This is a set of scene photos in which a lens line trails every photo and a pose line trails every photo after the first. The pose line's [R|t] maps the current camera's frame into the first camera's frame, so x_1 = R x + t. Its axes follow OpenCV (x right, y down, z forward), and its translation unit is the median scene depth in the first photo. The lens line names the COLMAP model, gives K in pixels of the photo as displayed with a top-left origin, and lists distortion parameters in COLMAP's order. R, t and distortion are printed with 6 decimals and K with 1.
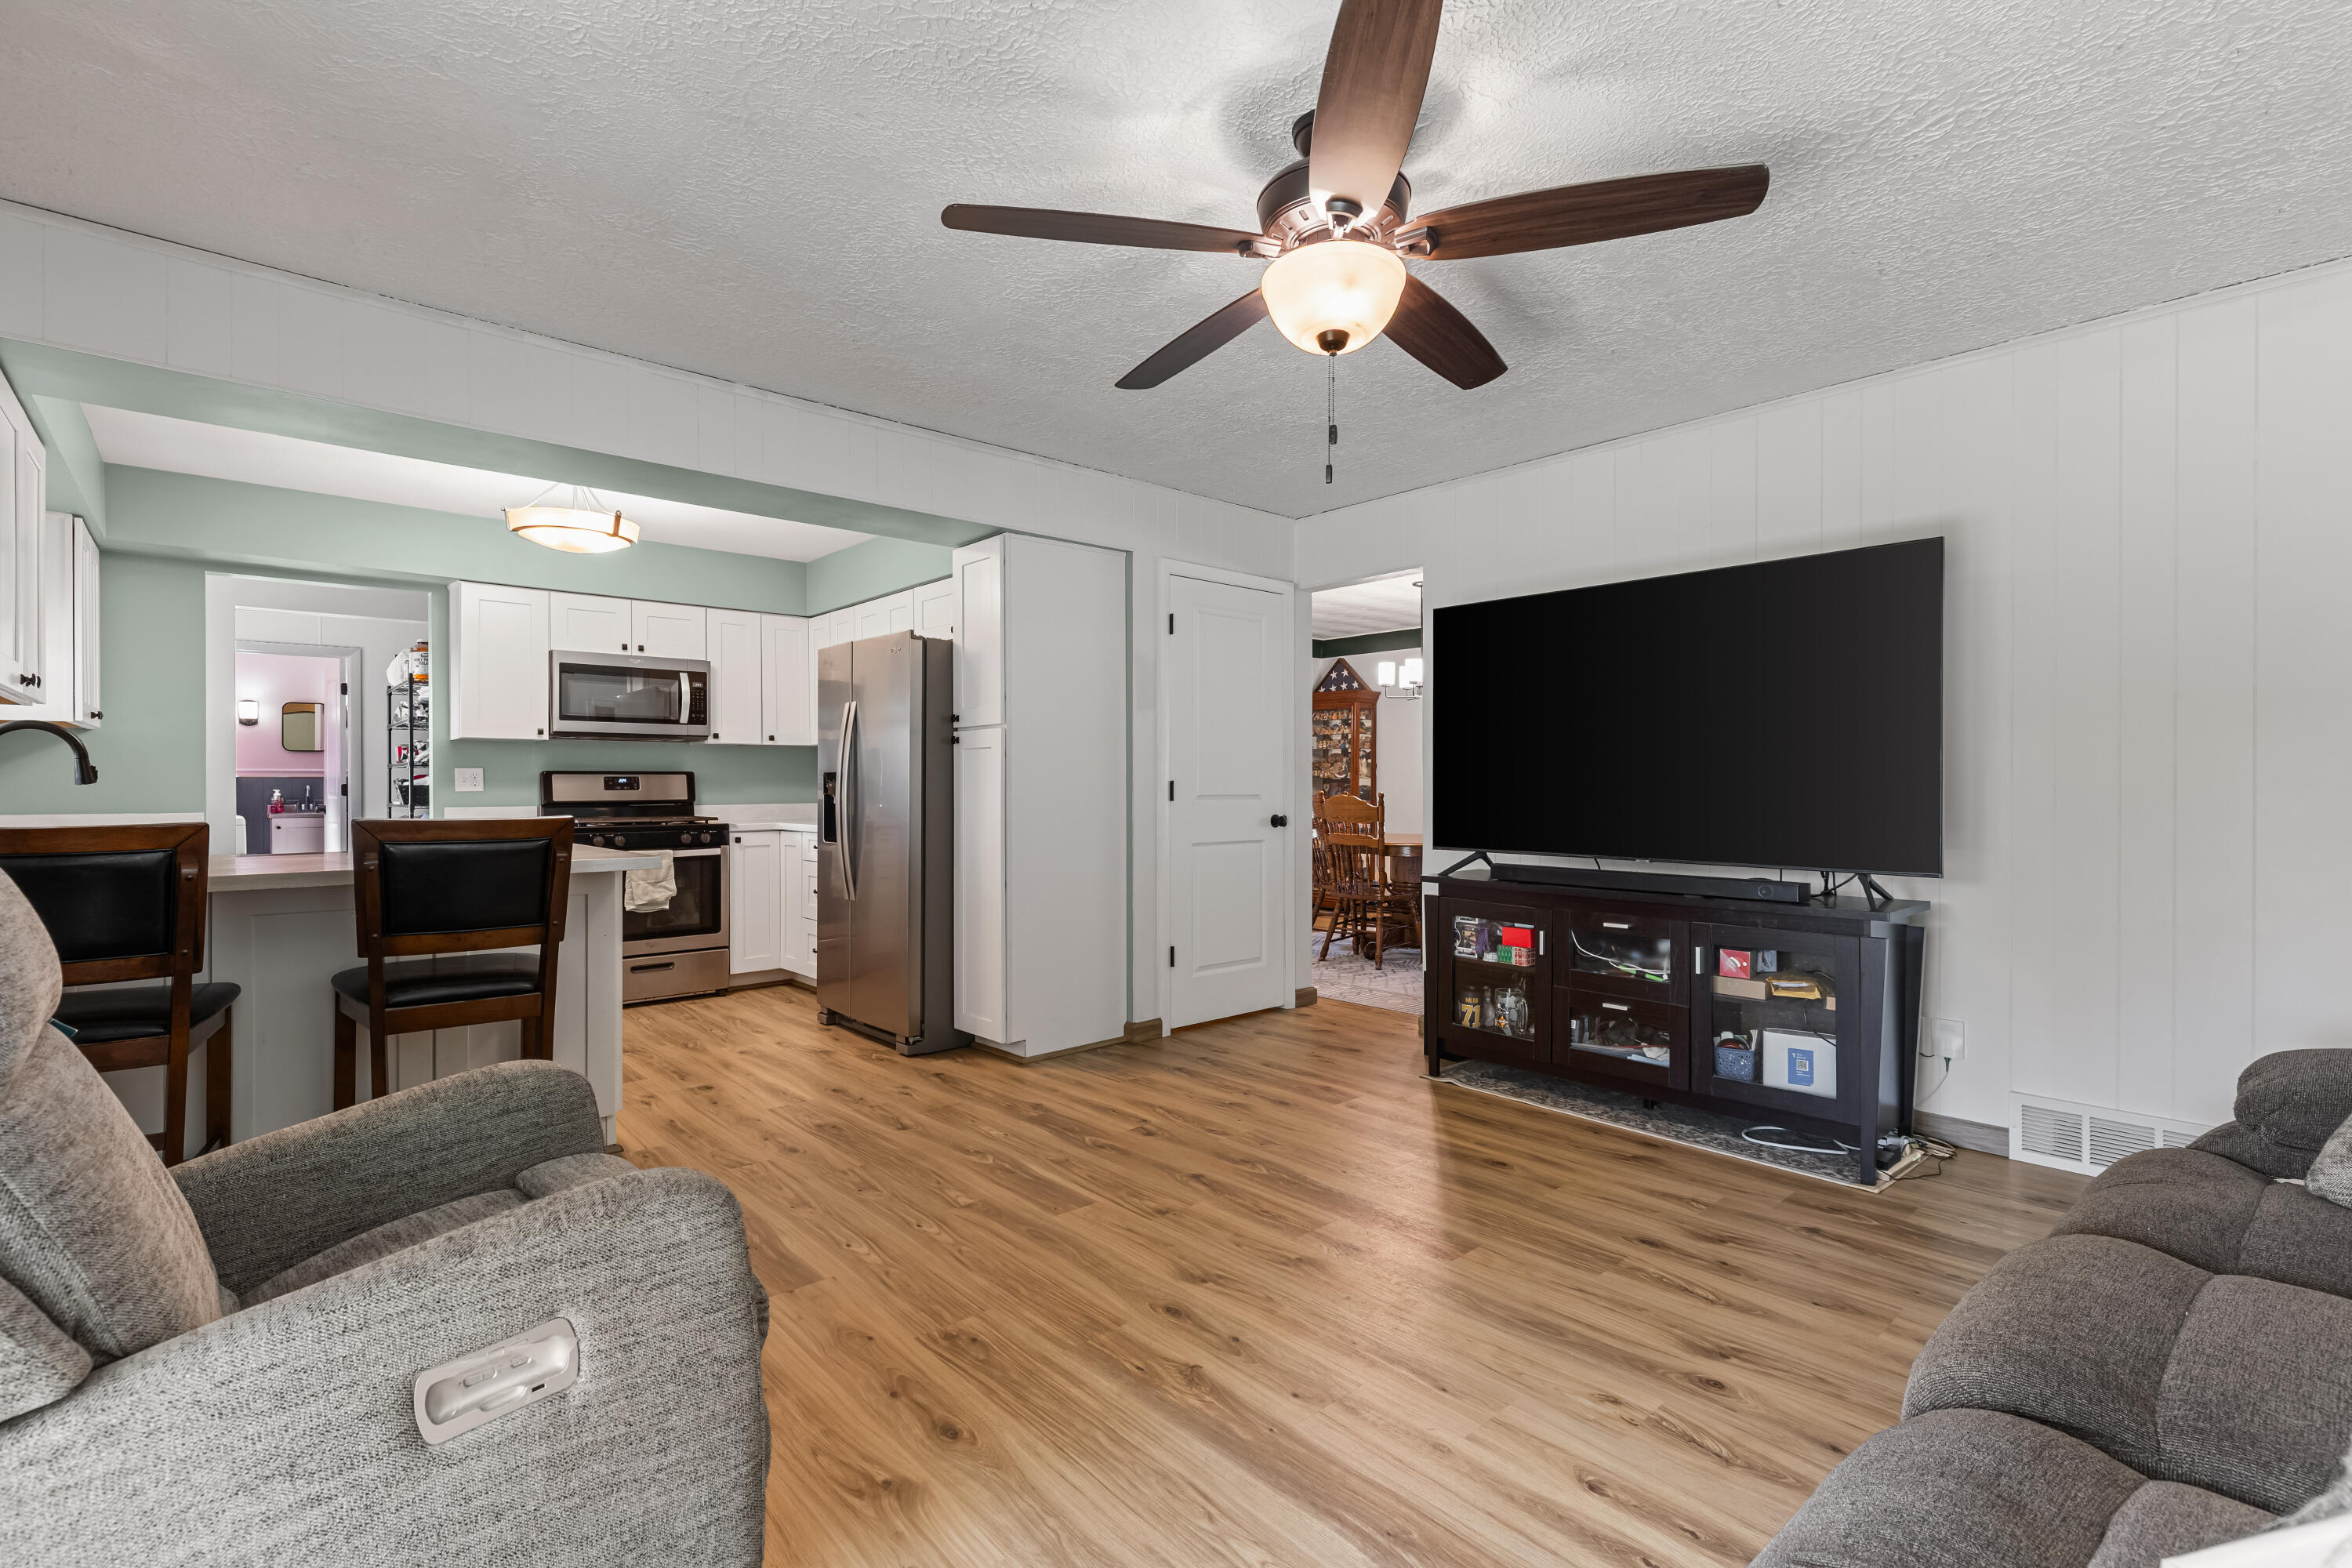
lens RADIAL K [[1051.9, 0, 1177.7], [0, 1051.9, 787.0], [0, 0, 1]] dist [0.005163, -0.002767]
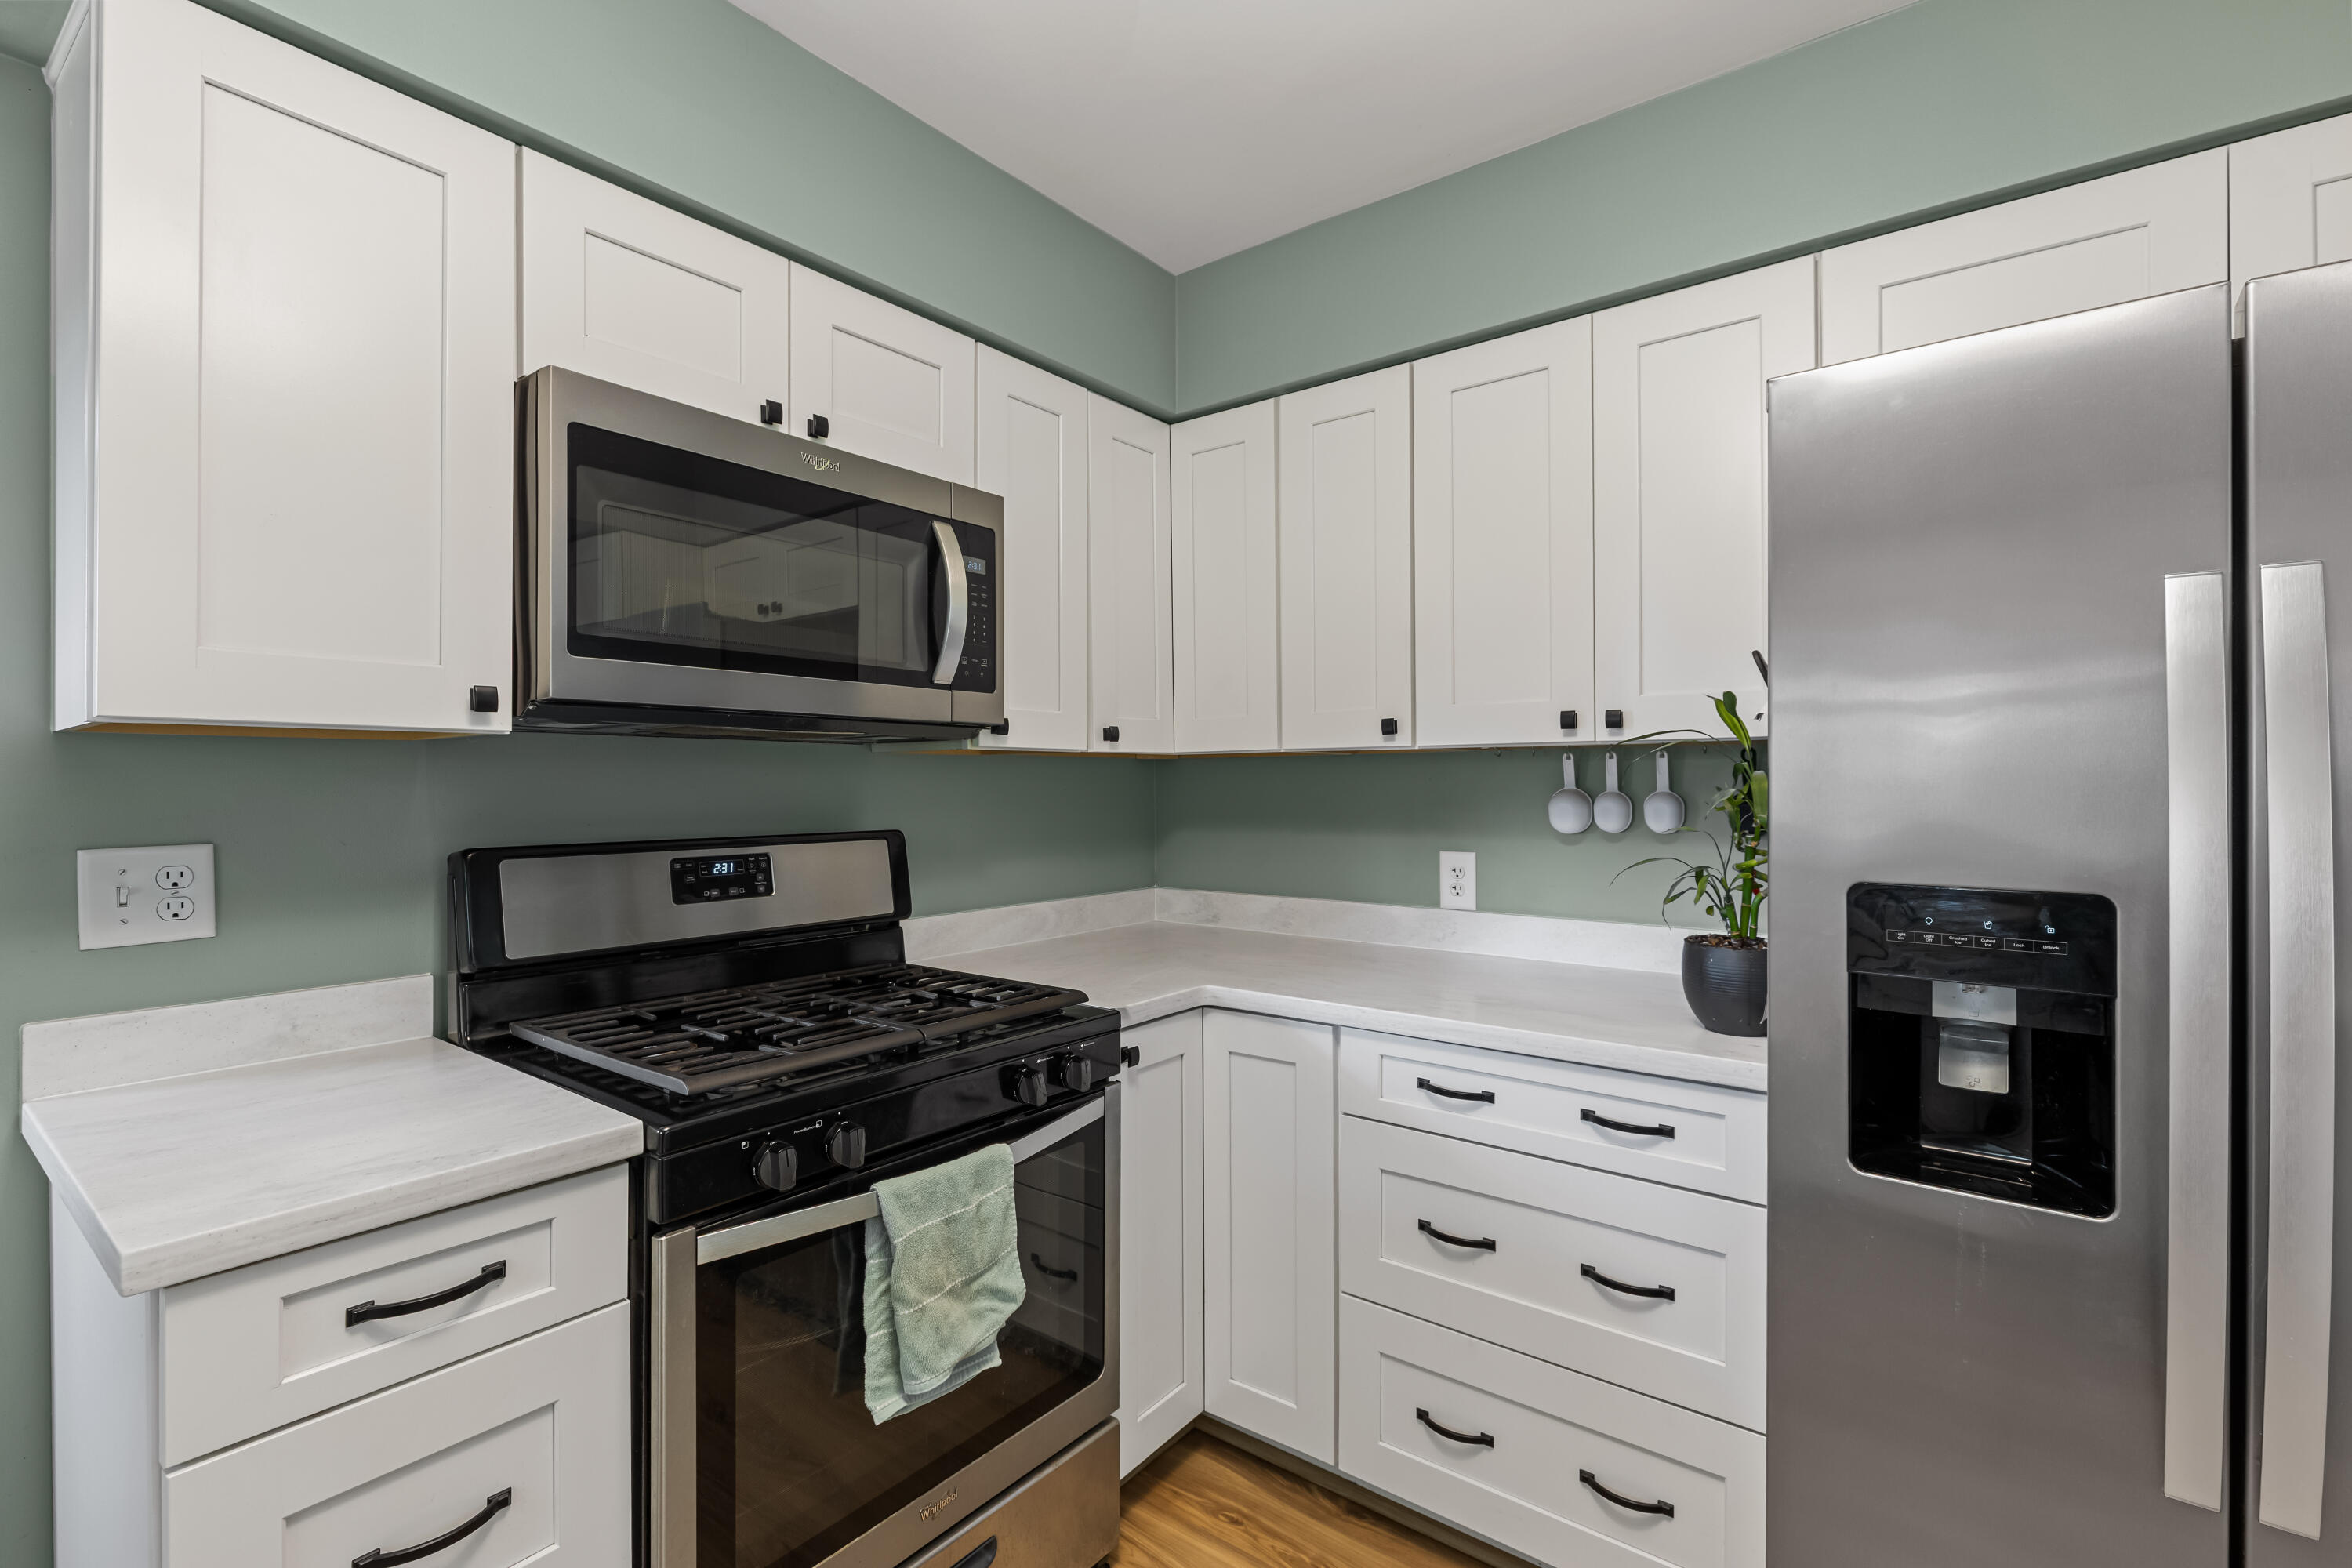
lens RADIAL K [[1051.9, 0, 1181.3], [0, 1051.9, 786.4], [0, 0, 1]] dist [0.005163, -0.002767]
pose [[0.984446, 0.000406, 0.175685, -0.484630], [-0.000456, 1.000000, 0.000247, -0.032286], [-0.175684, -0.000323, 0.984446, 0.725422]]
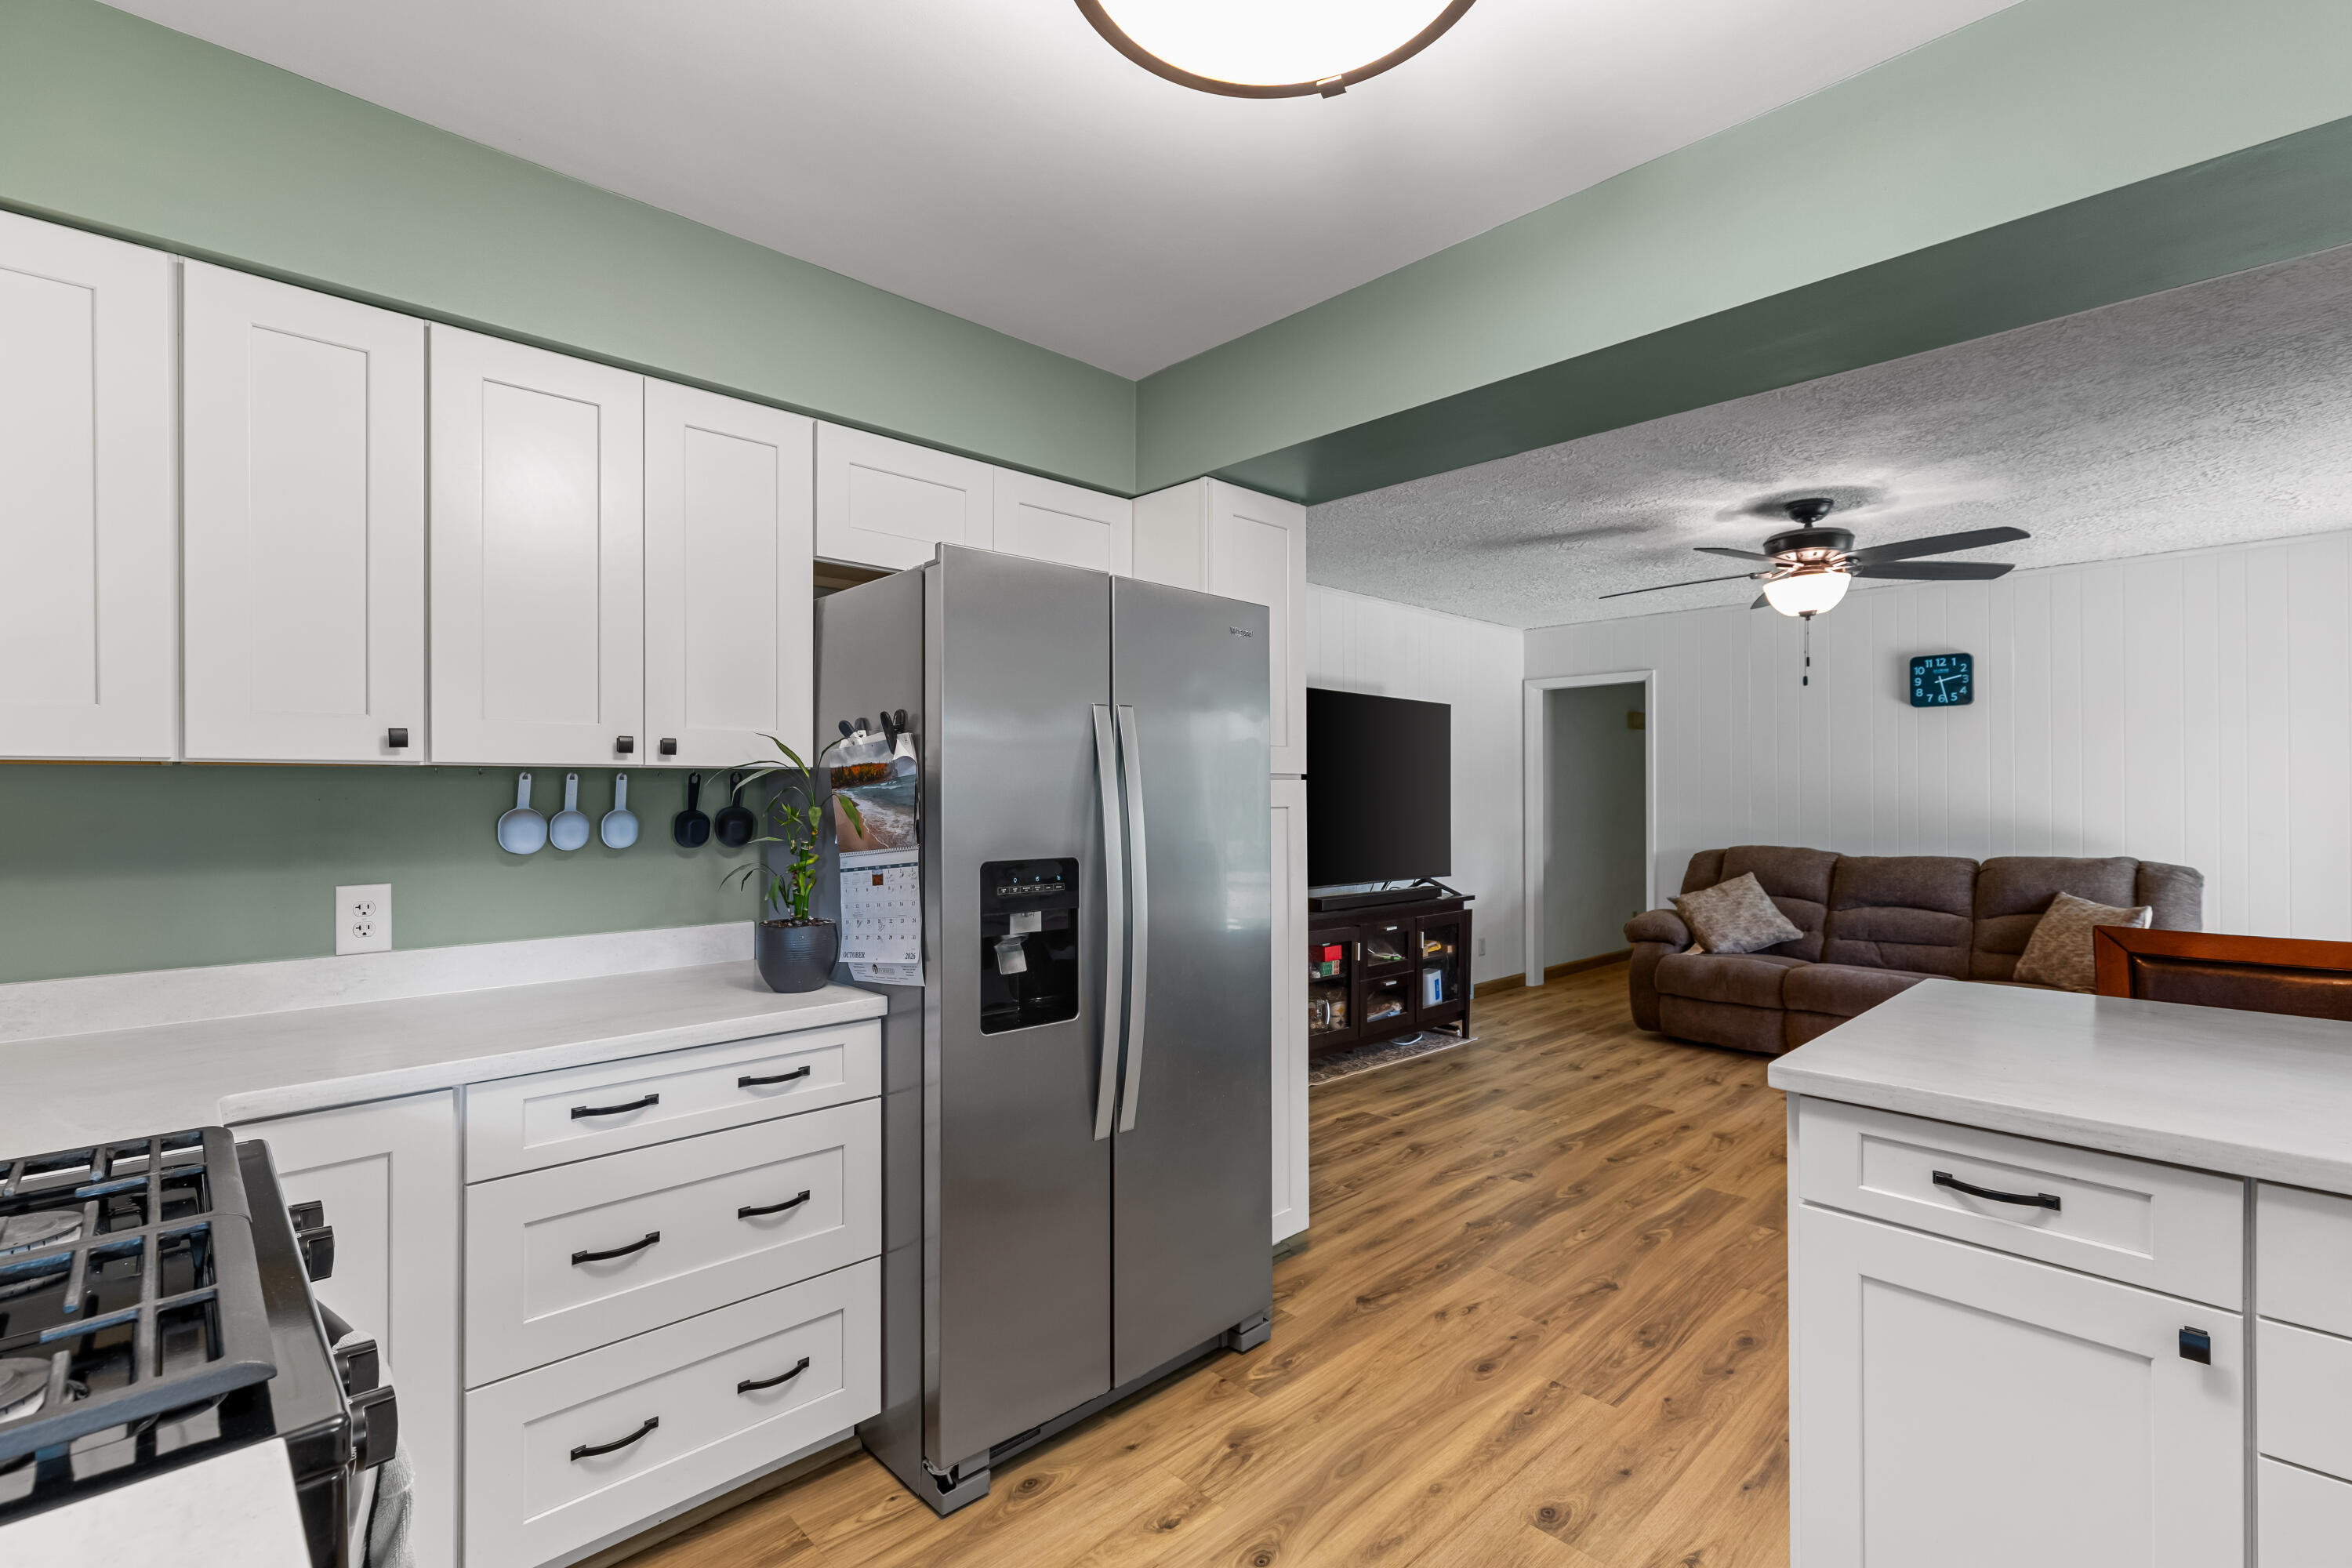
lens RADIAL K [[1051.9, 0, 1166.5], [0, 1051.9, 795.1], [0, 0, 1]] dist [0.005163, -0.002767]
pose [[-0.024851, 0.002829, 0.999687, -0.675757], [0.004400, 0.999987, -0.002720, -0.034466], [-0.999681, 0.004331, -0.024863, 0.862663]]
